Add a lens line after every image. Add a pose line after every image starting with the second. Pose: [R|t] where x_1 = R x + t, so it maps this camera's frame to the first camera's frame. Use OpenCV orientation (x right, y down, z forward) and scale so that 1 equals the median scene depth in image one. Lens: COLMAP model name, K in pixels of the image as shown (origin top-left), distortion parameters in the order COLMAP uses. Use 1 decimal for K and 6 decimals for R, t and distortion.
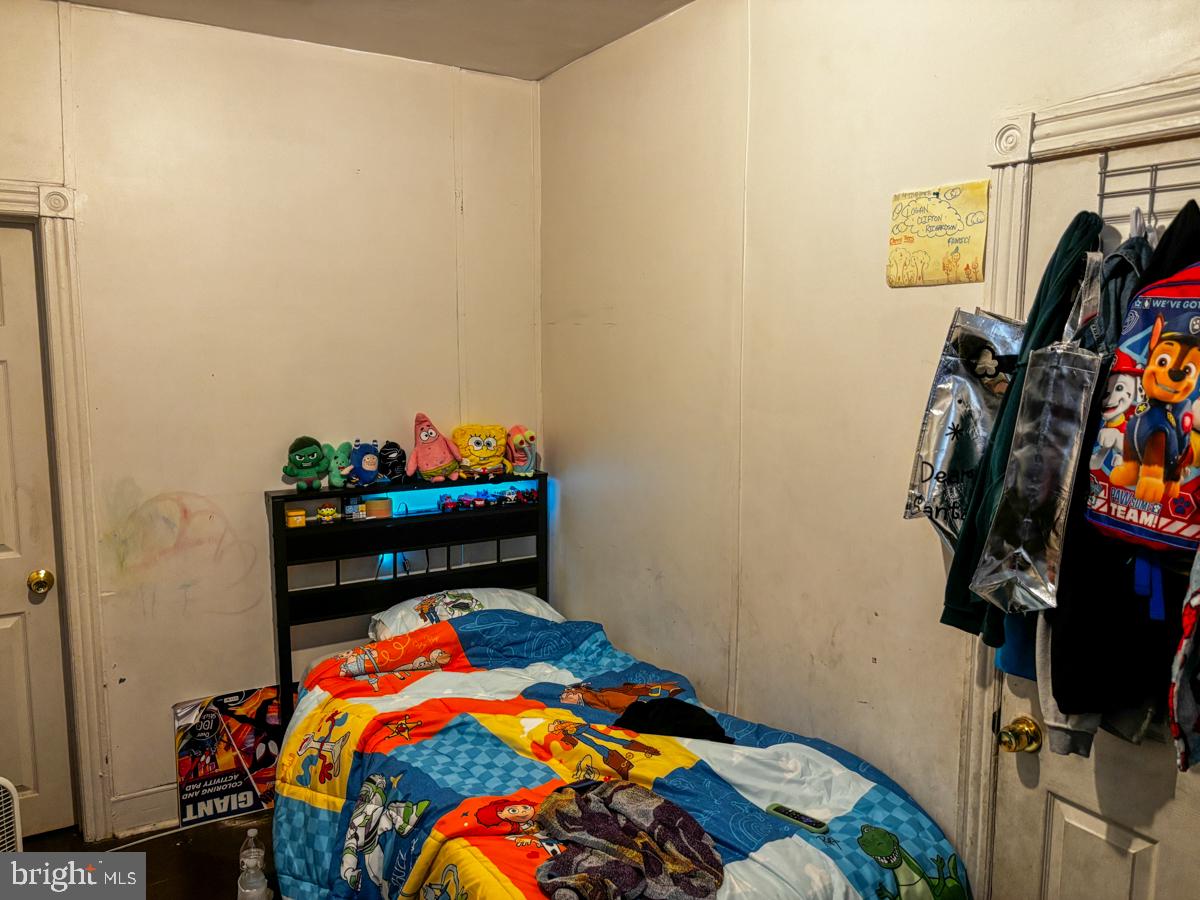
lens RADIAL K [[925.3, 0, 600.3], [0, 925.3, 449.0], [0, 0, 1]] dist [0.031949, -0.002270]
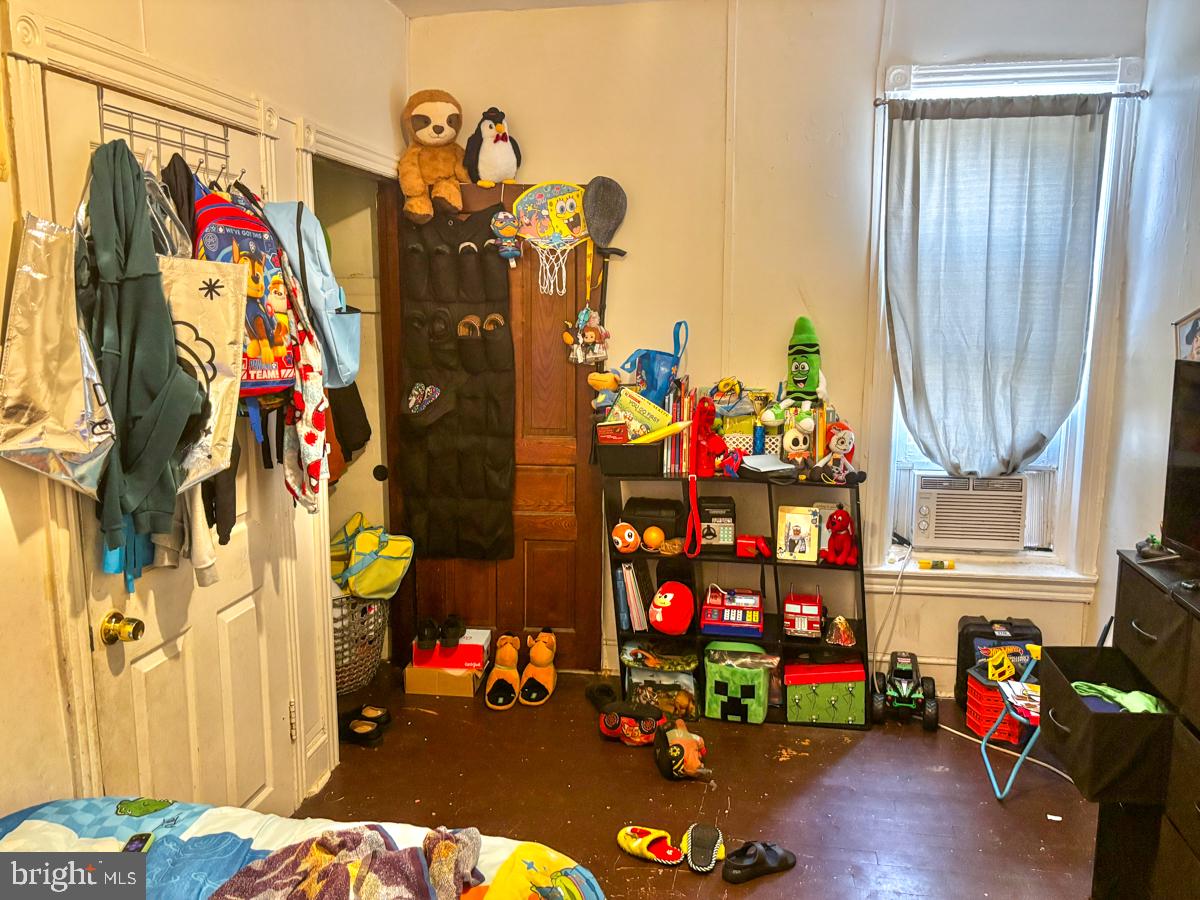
lens RADIAL K [[925.3, 0, 600.4], [0, 925.3, 445.7], [0, 0, 1]] dist [0.031949, -0.002270]
pose [[-0.761554, -0.112040, 0.638343, -0.794376], [0.079361, 0.961411, 0.263422, -0.167066], [-0.643224, 0.251270, -0.723275, 1.736169]]
